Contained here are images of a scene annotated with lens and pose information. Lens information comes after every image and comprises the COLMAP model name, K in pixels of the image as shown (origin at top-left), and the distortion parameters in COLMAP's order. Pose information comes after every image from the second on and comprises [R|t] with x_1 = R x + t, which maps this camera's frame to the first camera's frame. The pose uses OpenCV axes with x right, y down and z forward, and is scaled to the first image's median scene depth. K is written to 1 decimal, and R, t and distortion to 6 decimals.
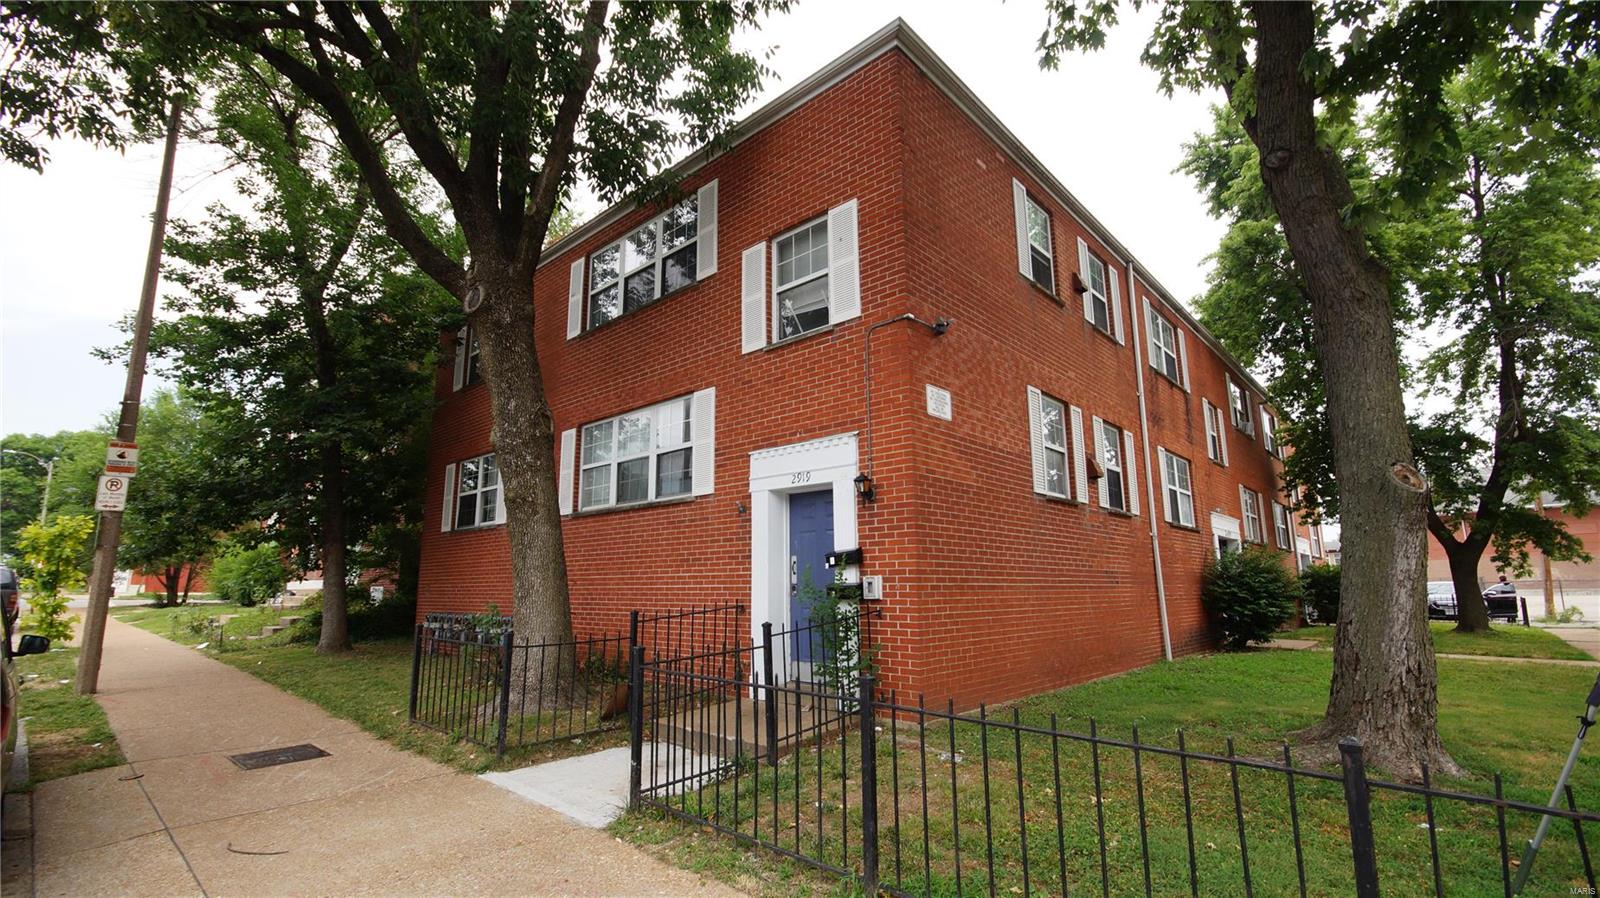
lens RADIAL K [[707.0, 0, 801.2], [0, 707.0, 452.5], [0, 0, 1]] dist [-0.002604, -0.002739]
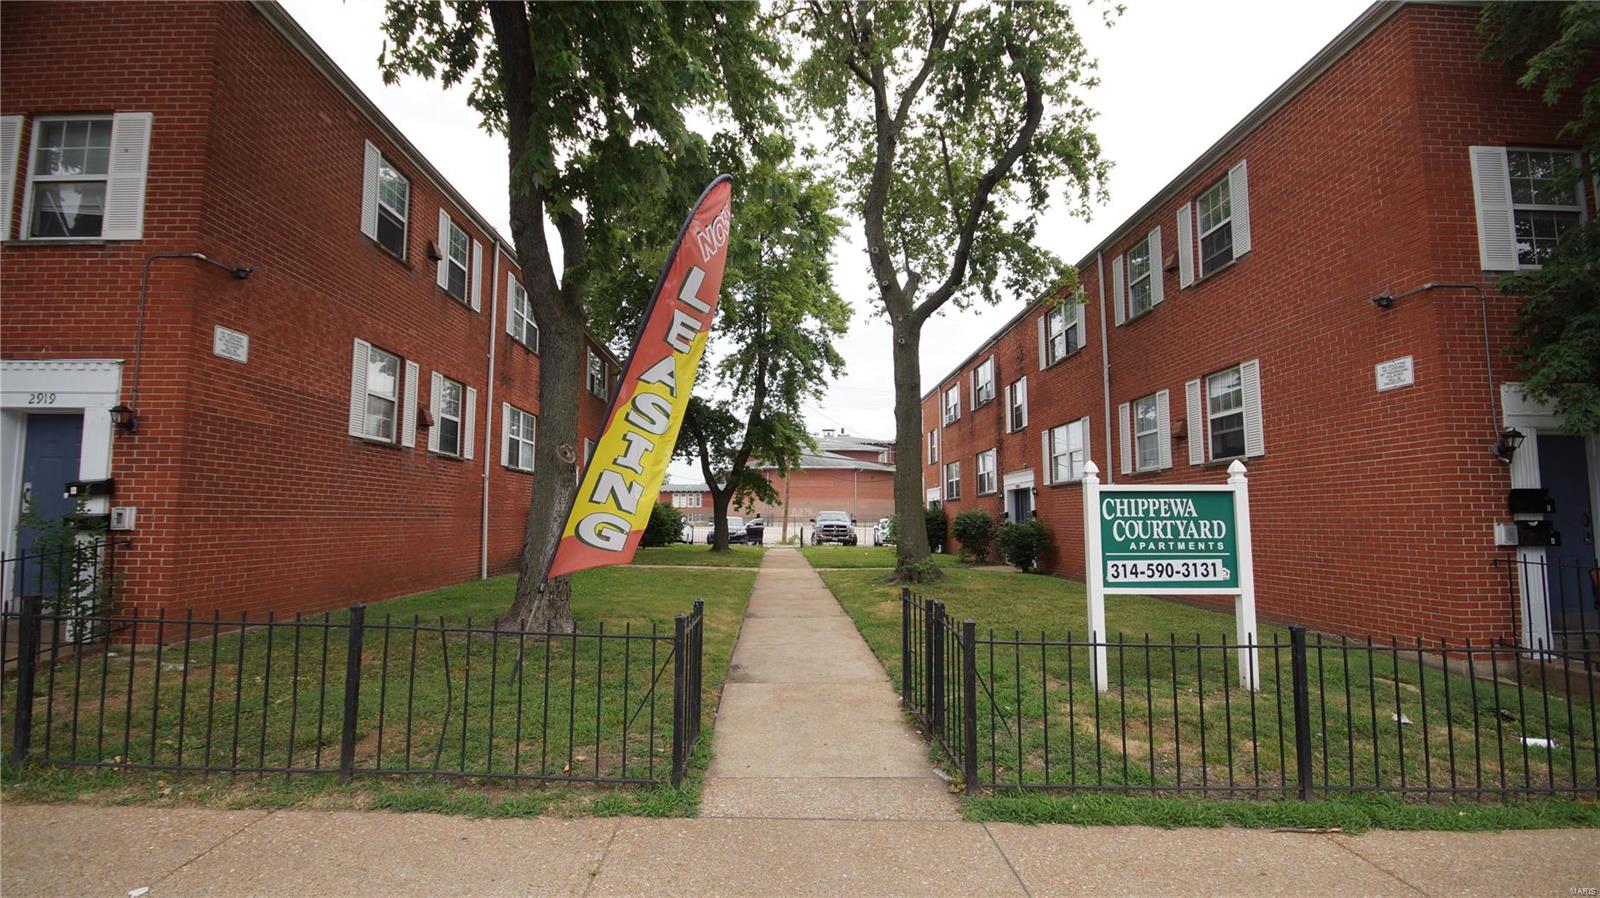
lens RADIAL K [[707.0, 0, 792.0], [0, 707.0, 449.8], [0, 0, 1]] dist [-0.002604, -0.002739]
pose [[0.738339, 0.072396, 0.670533, 0.114024], [-0.134024, 0.990143, 0.040674, -0.066585], [-0.660979, -0.119899, 0.740764, -0.322032]]
